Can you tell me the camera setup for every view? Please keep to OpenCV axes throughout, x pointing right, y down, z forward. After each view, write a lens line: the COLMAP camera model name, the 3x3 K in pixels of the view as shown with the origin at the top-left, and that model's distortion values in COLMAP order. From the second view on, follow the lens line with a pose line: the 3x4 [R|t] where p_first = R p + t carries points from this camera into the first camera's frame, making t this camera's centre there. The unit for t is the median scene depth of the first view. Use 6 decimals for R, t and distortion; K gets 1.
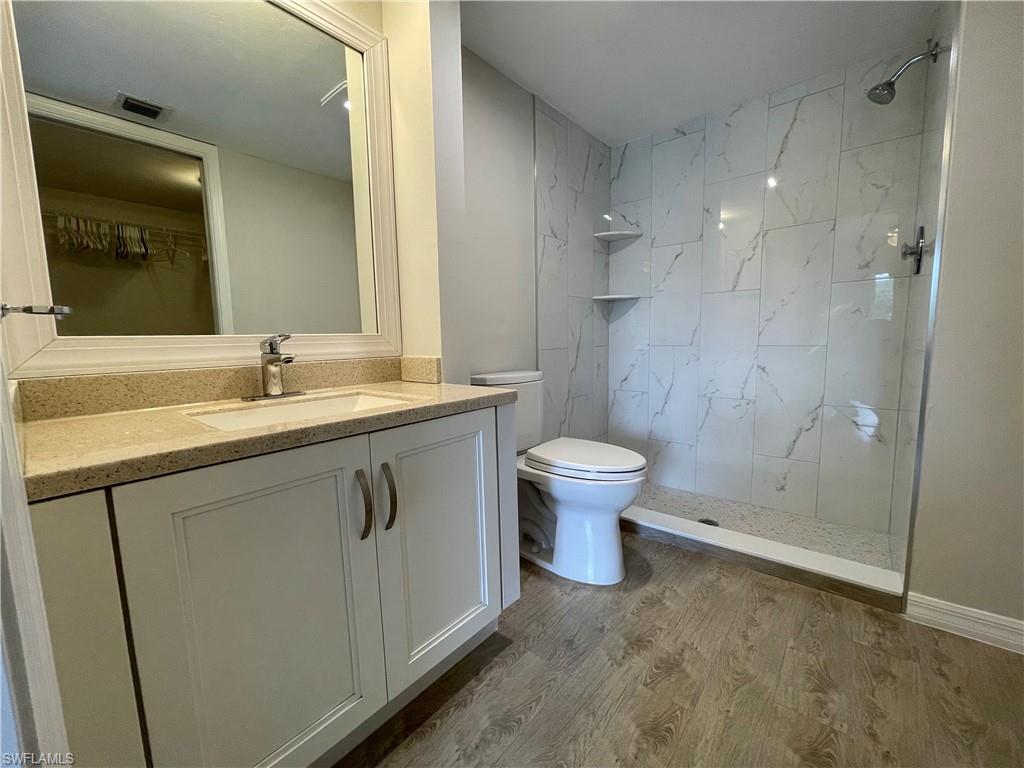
lens RADIAL K [[414.0, 0, 506.1], [0, 414.0, 384.3], [0, 0, 1]] dist [-0.005396, 0.000836]
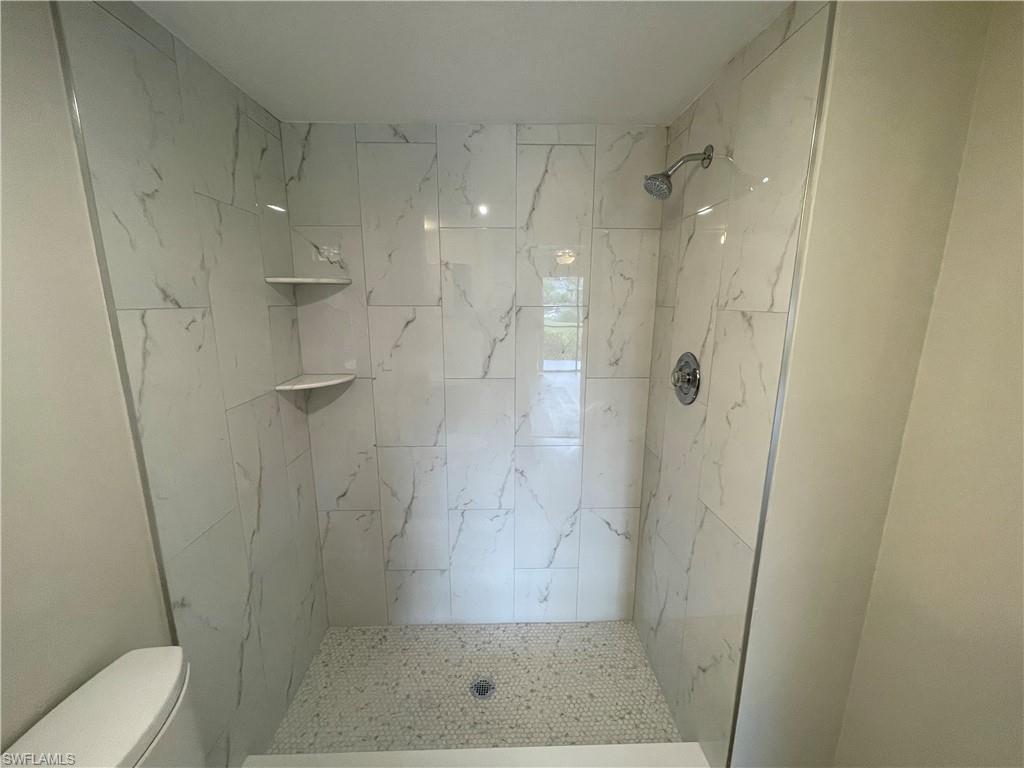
lens RADIAL K [[414.0, 0, 511.4], [0, 414.0, 385.7], [0, 0, 1]] dist [-0.005396, 0.000836]
pose [[0.733781, -0.114779, 0.669620, 0.076130], [0.057105, 0.992558, 0.107557, -0.299761], [-0.676982, -0.040684, 0.734874, 0.416518]]
